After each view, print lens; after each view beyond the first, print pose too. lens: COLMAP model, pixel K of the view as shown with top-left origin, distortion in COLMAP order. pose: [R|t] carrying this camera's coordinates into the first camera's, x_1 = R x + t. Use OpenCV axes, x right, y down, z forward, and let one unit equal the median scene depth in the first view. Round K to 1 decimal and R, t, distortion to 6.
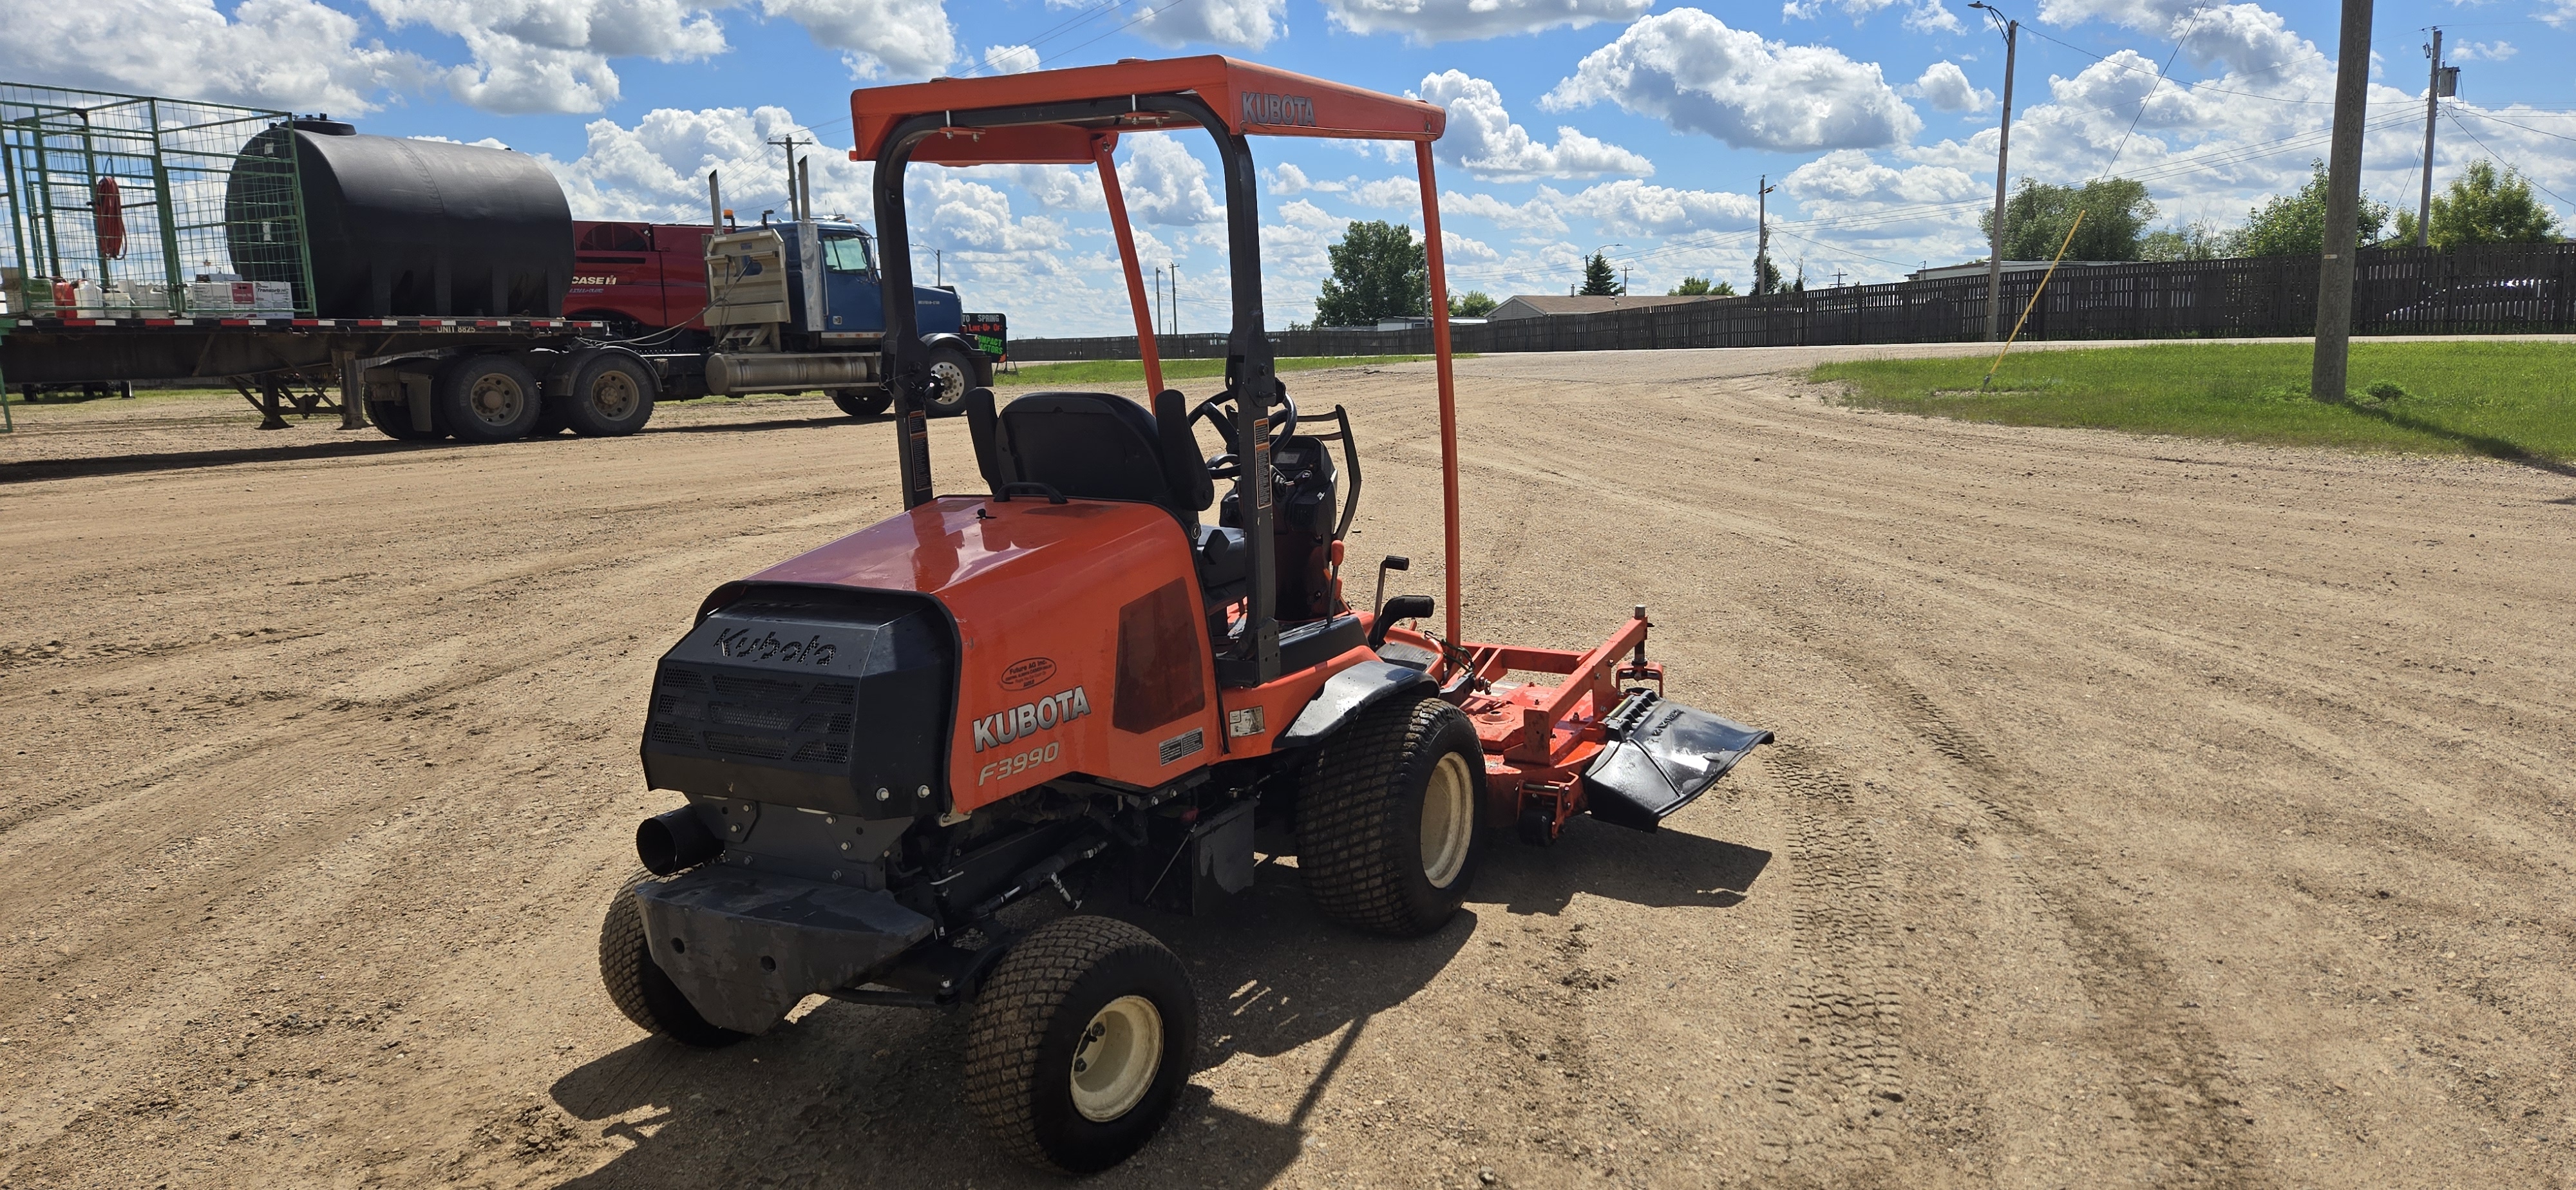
lens RADIAL K [[1687.1, 0, 1284.0], [0, 1687.1, 577.4], [0, 0, 1]] dist [0.099247, -0.079489]
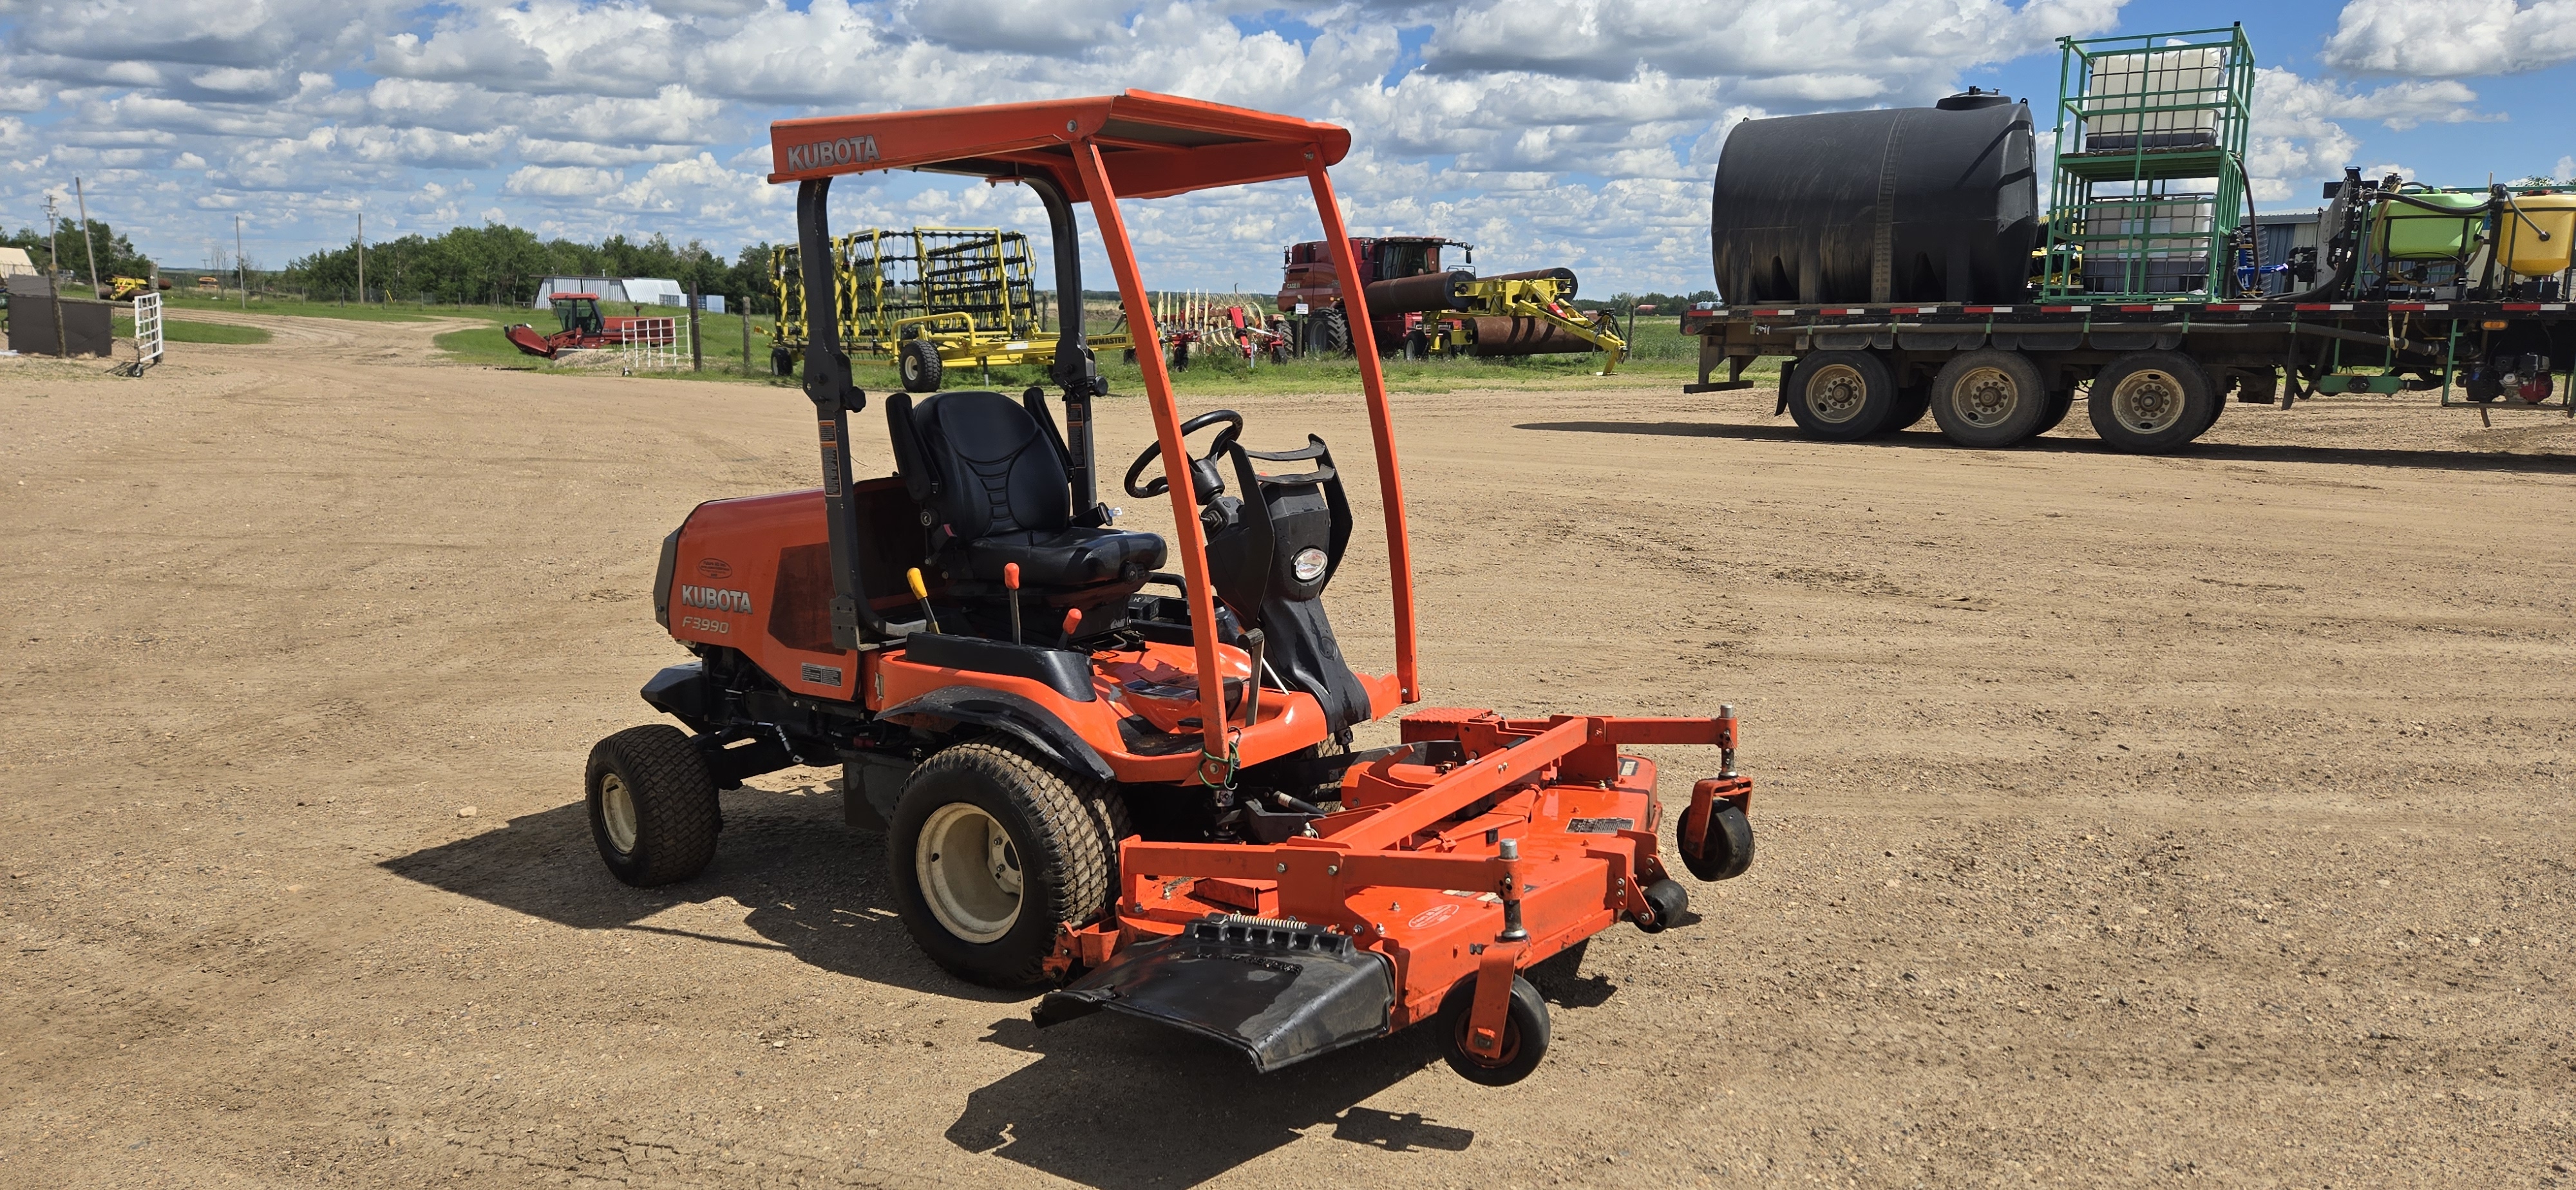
lens RADIAL K [[1687.1, 0, 1284.0], [0, 1687.1, 577.4], [0, 0, 1]] dist [0.099247, -0.079489]
pose [[-0.036537, 0.172600, -0.984314, 0.189258], [-0.156586, 0.971816, 0.176221, -0.040238], [0.986988, 0.160569, -0.008480, 0.219636]]
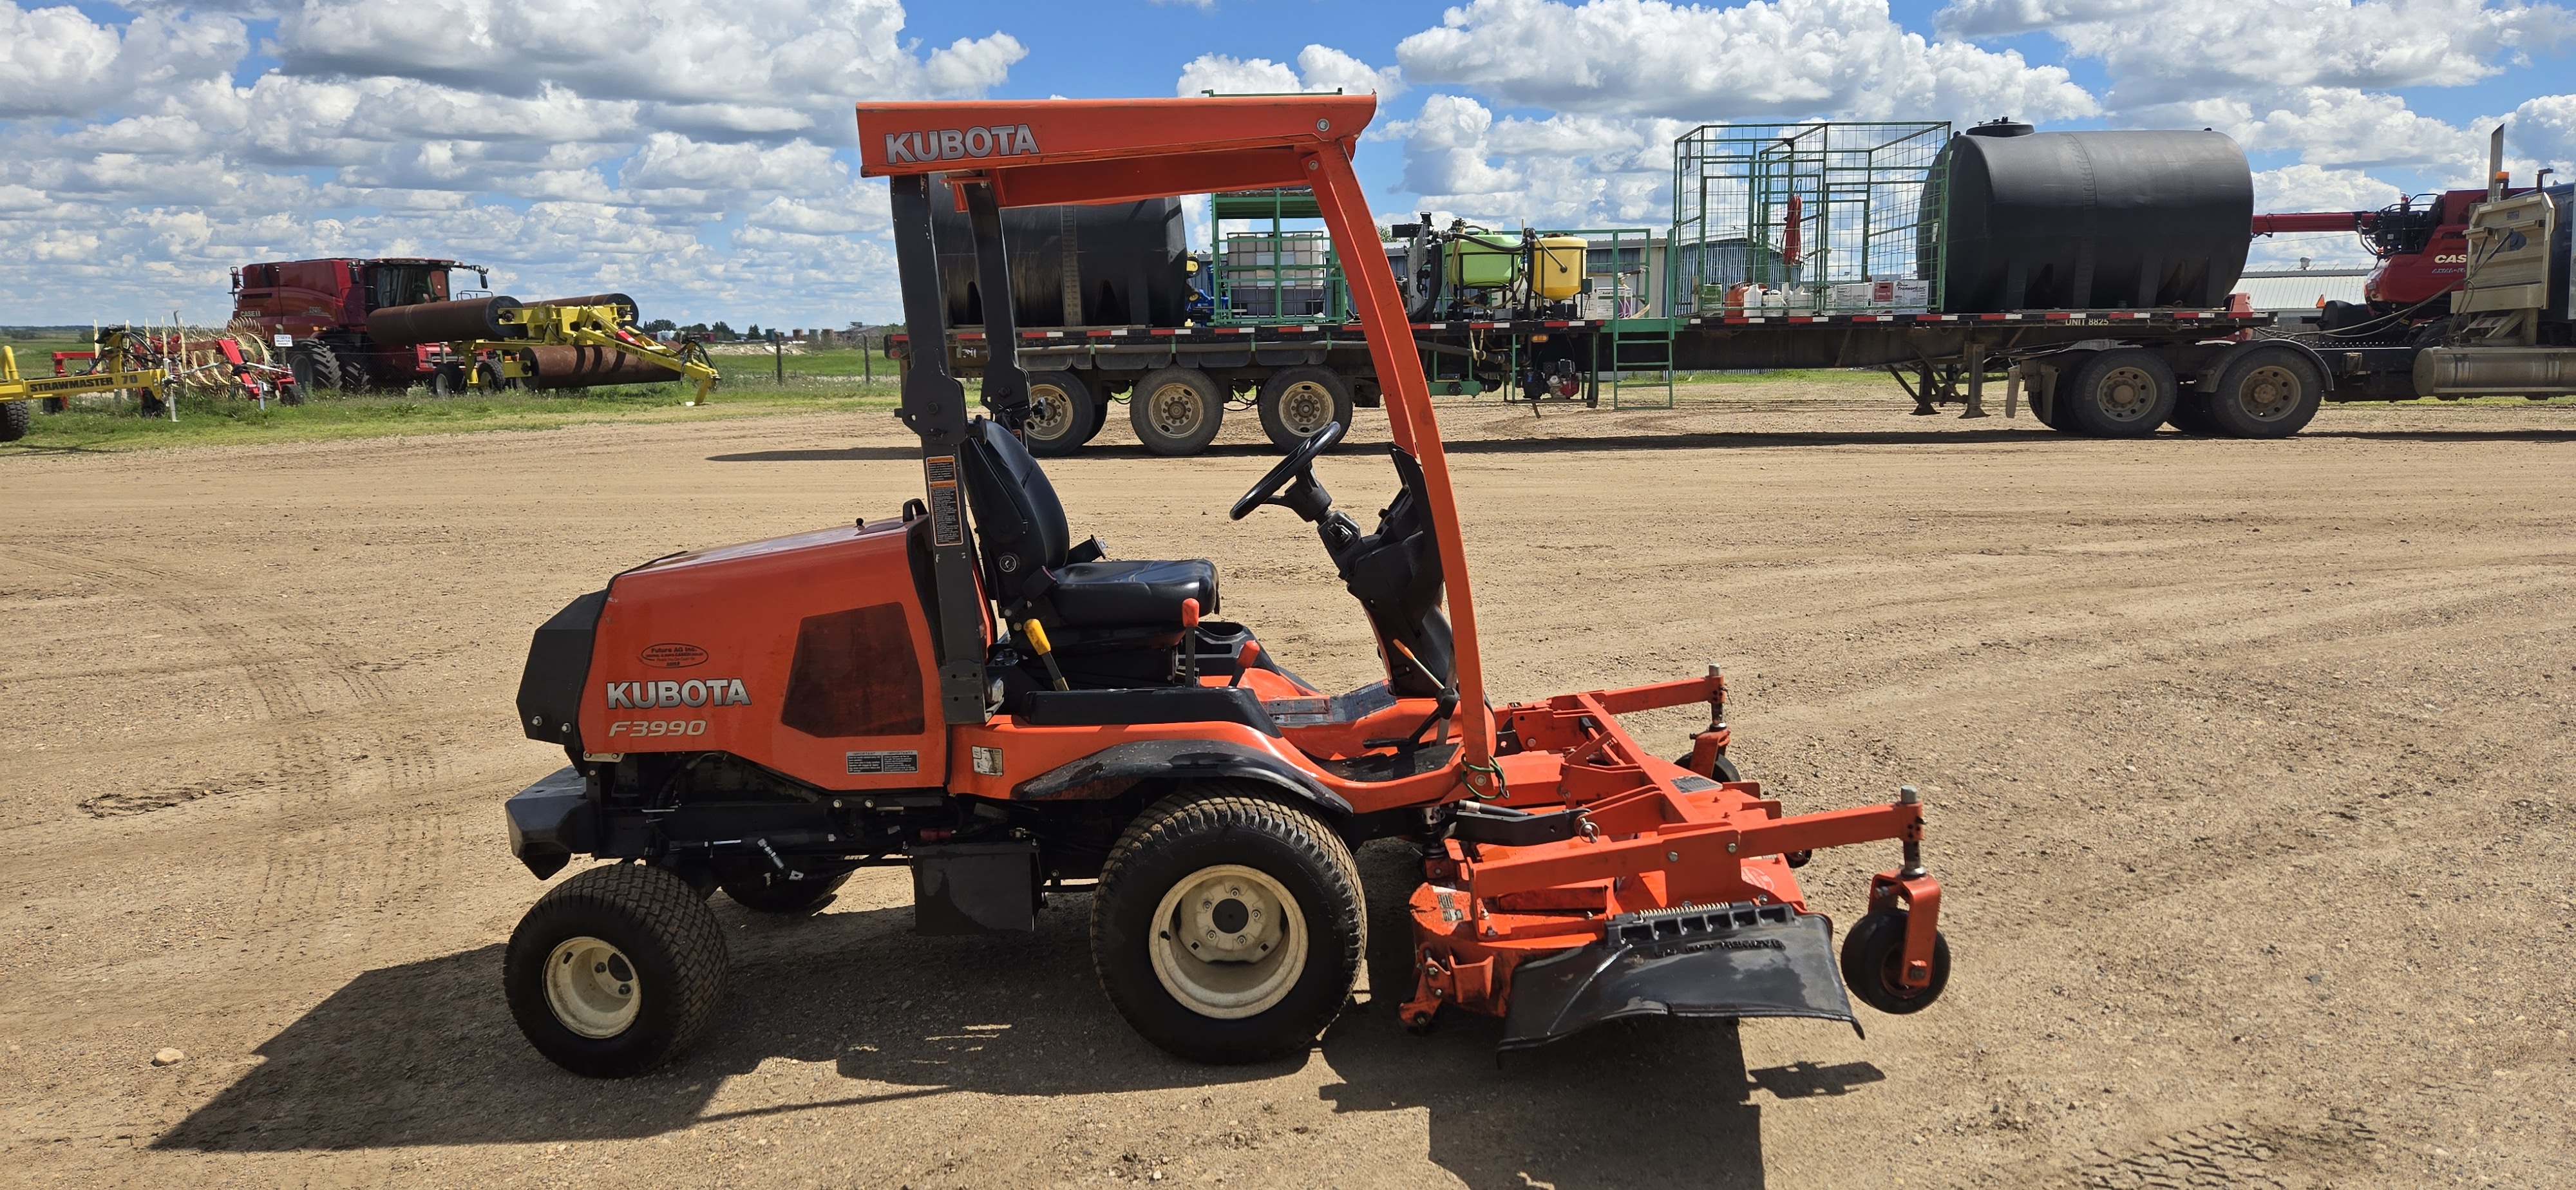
lens RADIAL K [[1687.1, 0, 1284.0], [0, 1687.1, 577.4], [0, 0, 1]] dist [0.099247, -0.079489]
pose [[0.501672, 0.133218, -0.854739, 0.155471], [-0.125355, 0.988837, 0.080544, -0.021181], [0.855927, 0.066739, 0.512771, 0.109808]]
